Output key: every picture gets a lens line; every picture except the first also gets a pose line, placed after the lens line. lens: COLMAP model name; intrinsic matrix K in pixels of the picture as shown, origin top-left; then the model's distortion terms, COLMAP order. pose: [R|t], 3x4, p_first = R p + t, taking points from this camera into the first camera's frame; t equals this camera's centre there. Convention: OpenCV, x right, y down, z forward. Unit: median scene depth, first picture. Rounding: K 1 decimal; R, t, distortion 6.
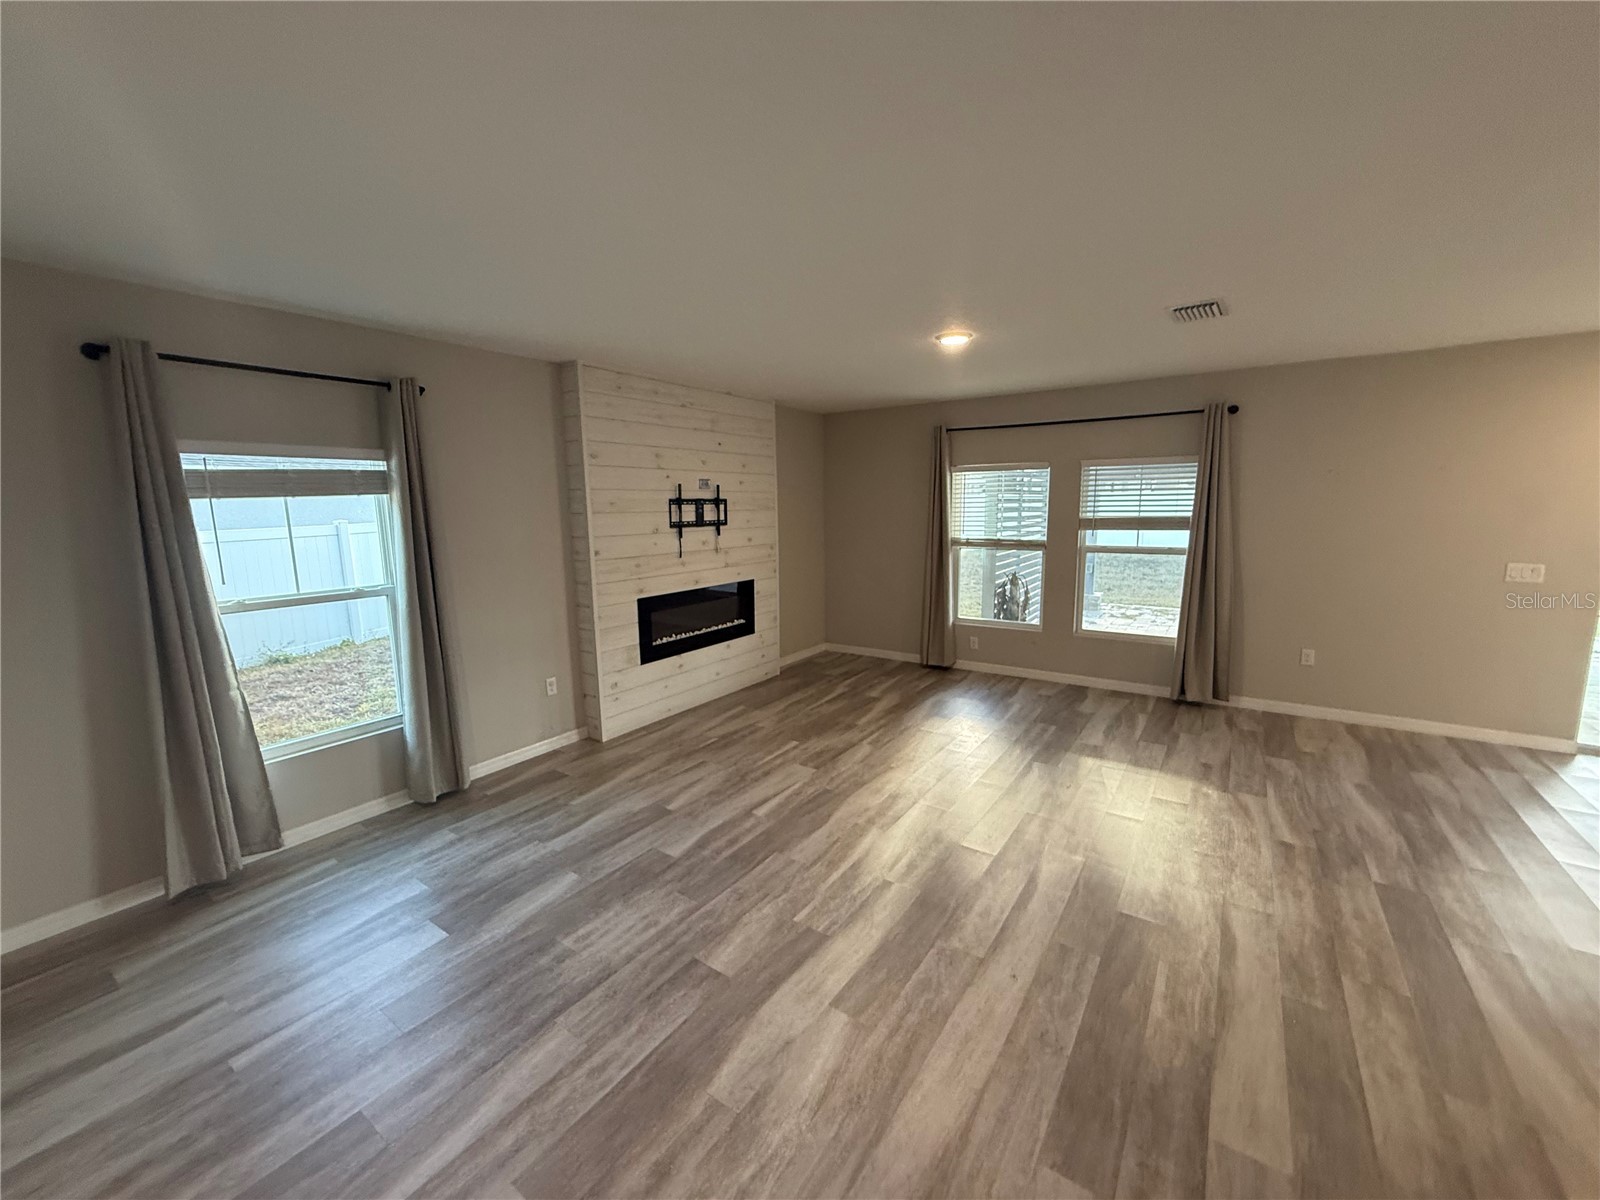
lens RADIAL K [[633.5, 0, 794.4], [0, 633.5, 600.3], [0, 0, 1]] dist [-0.002575, 0.000717]
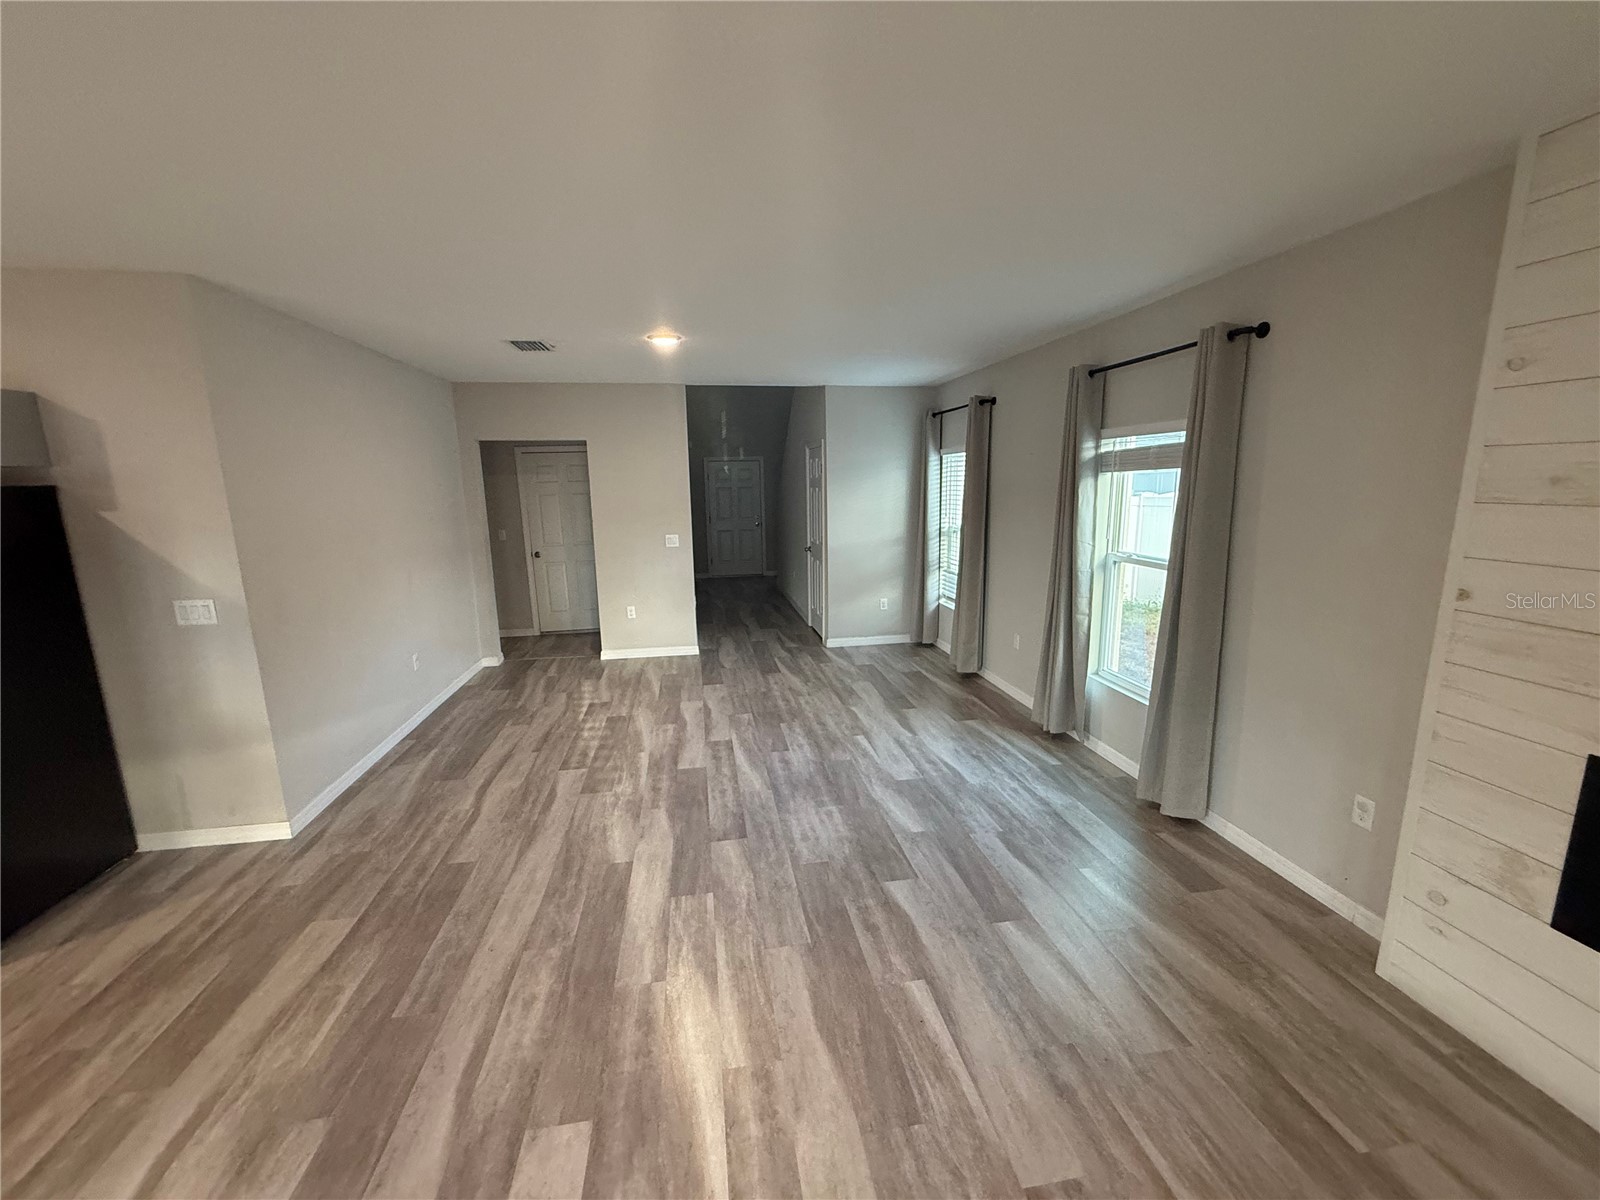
lens RADIAL K [[633.5, 0, 797.1], [0, 633.5, 598.4], [0, 0, 1]] dist [-0.002575, 0.000717]
pose [[-0.714400, 0.154371, -0.682497, 0.334983], [-0.081134, 0.950509, 0.299917, -0.176641], [0.695018, 0.269634, -0.666519, 1.036250]]
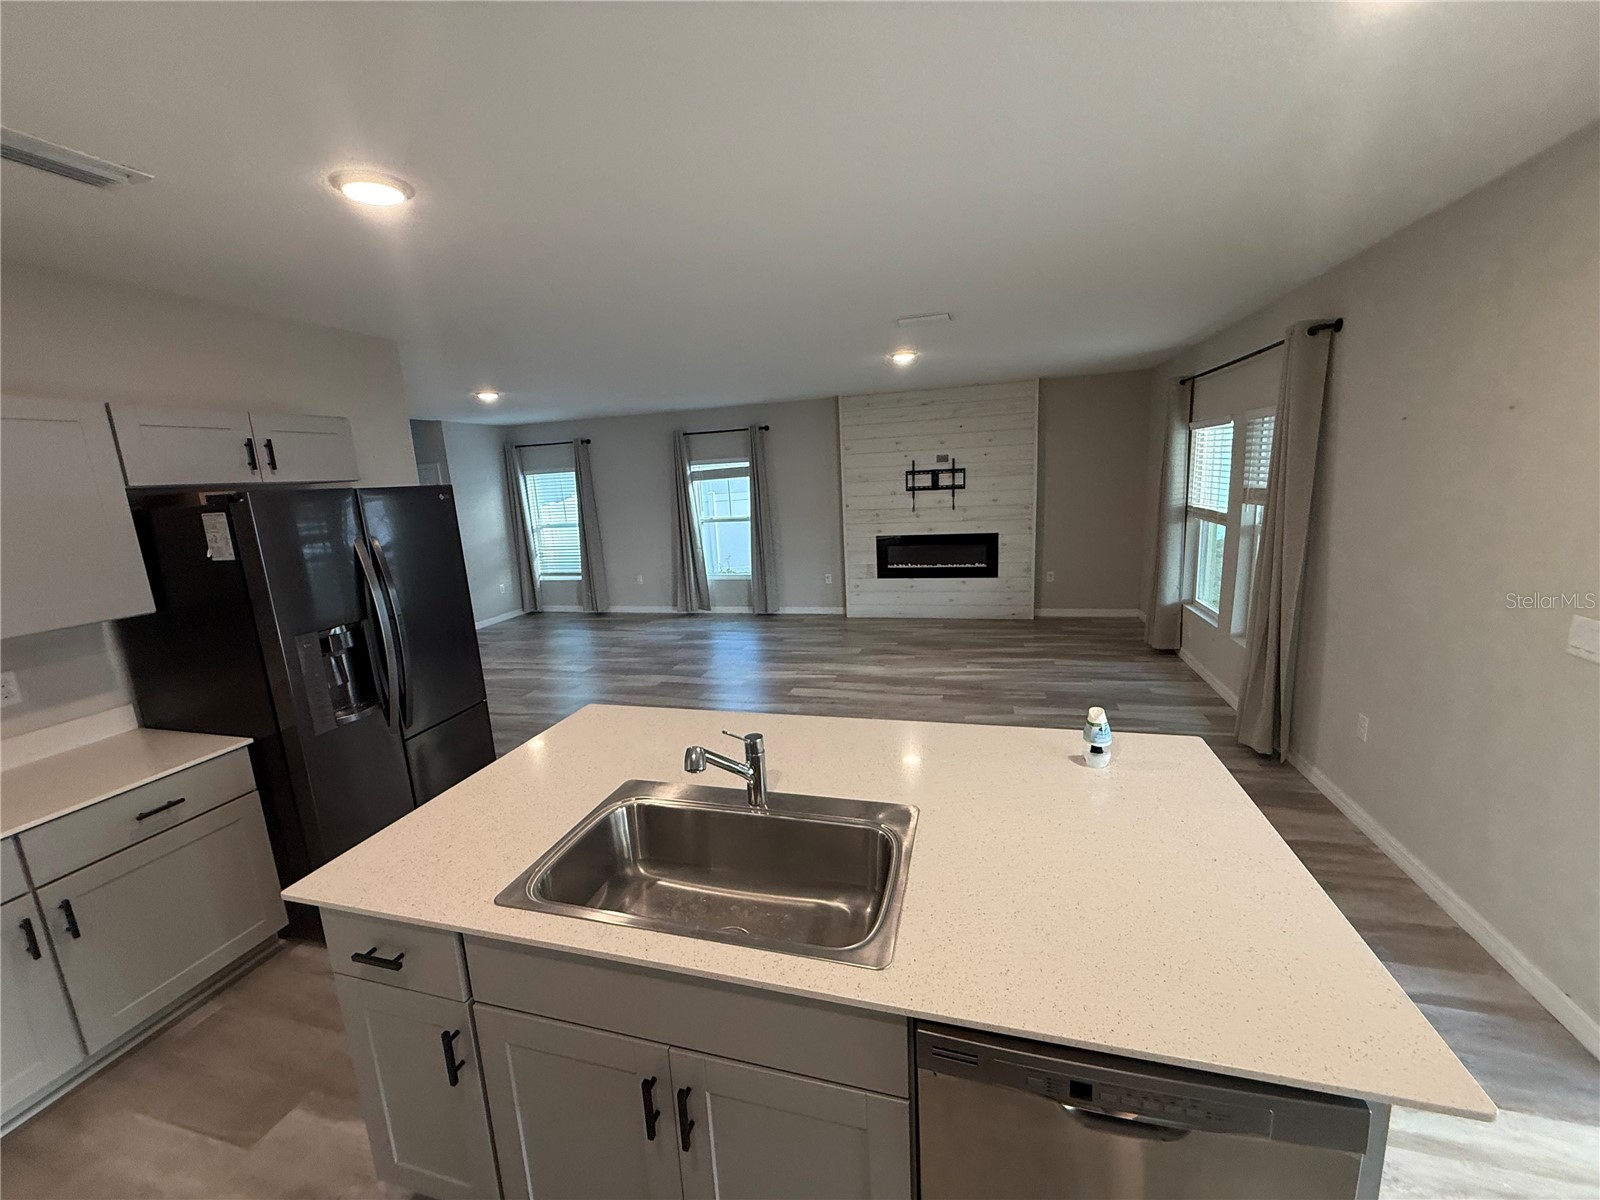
lens RADIAL K [[633.5, 0, 799.3], [0, 633.5, 599.2], [0, 0, 1]] dist [-0.002575, 0.000717]
pose [[0.332531, 0.177832, -0.926174, 1.357134], [-0.096920, 0.983305, 0.154003, -0.082698], [0.938099, 0.038554, 0.344215, 0.319099]]
